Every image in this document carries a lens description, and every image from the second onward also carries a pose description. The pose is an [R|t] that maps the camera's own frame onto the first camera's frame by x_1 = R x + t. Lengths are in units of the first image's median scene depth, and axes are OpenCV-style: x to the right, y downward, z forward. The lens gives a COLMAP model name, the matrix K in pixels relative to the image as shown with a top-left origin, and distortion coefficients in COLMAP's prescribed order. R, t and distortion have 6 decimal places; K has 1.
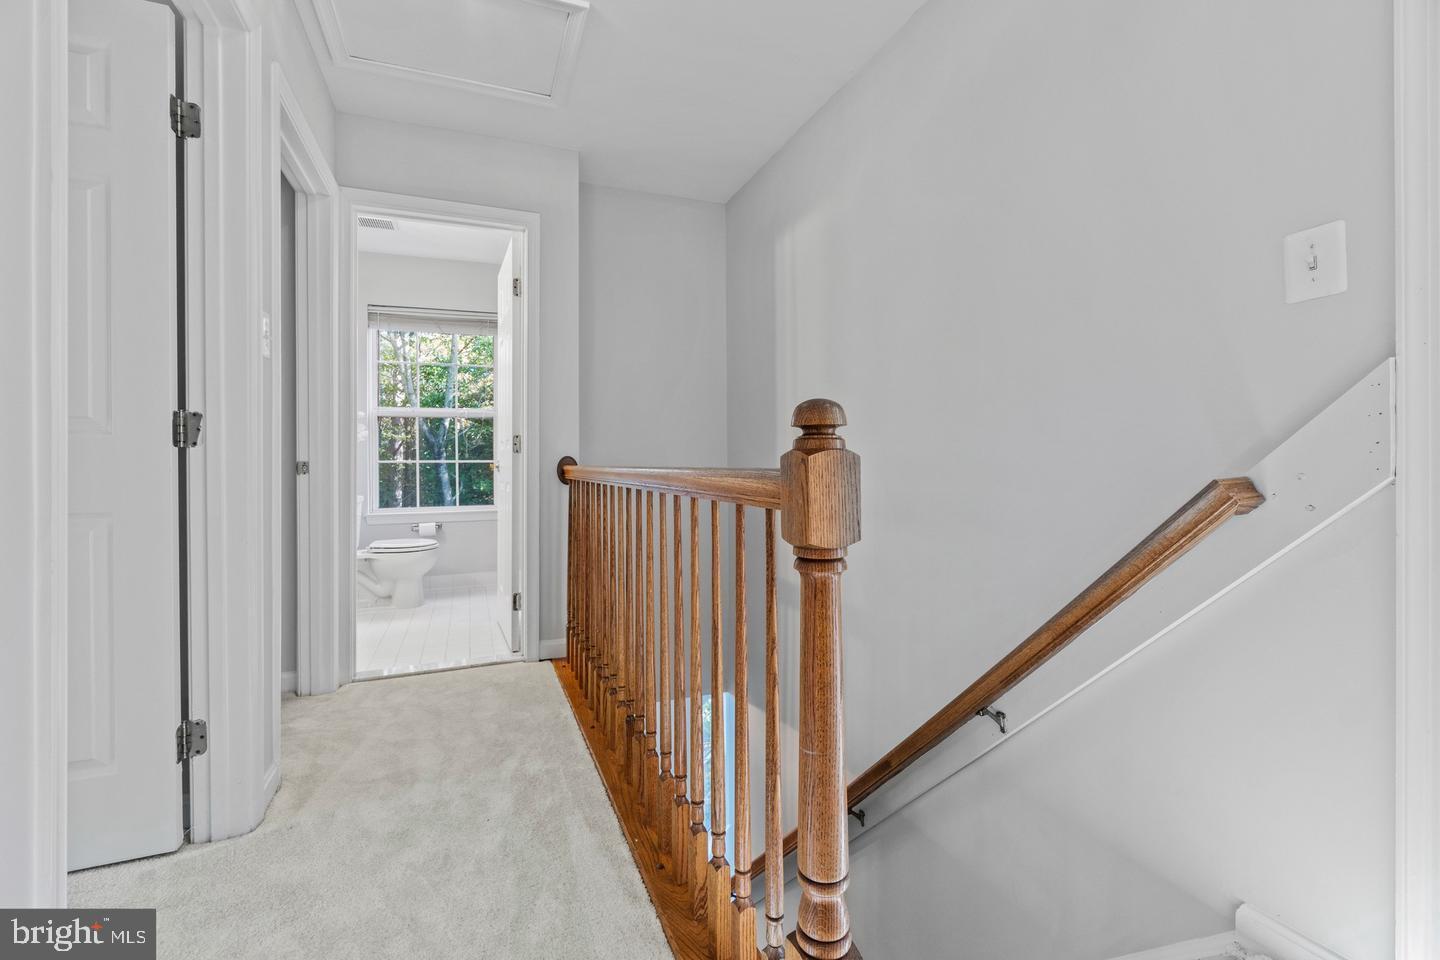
lens RADIAL K [[622.8, 0, 719.1], [0, 622.8, 469.4], [0, 0, 1]] dist [-0.004734, 0.001738]
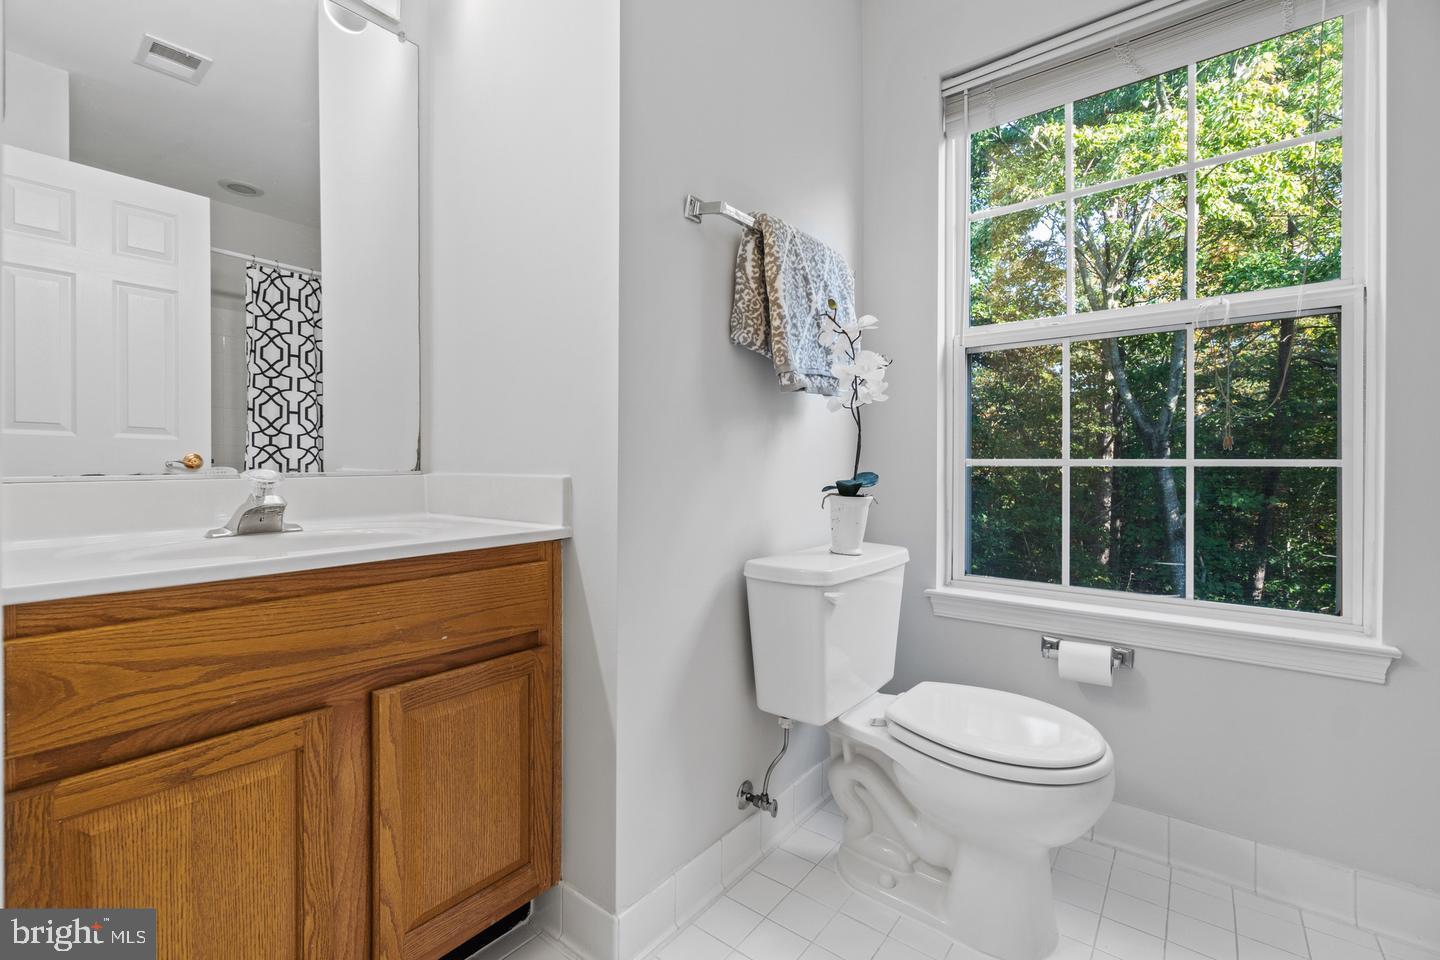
lens RADIAL K [[622.8, 0, 718.8], [0, 622.8, 471.4], [0, 0, 1]] dist [-0.004734, 0.001738]
pose [[0.500773, 0.012815, -0.865484, -0.265821], [-0.009697, 0.999911, 0.009194, -0.008784], [0.865524, 0.003788, 0.500853, 0.631582]]
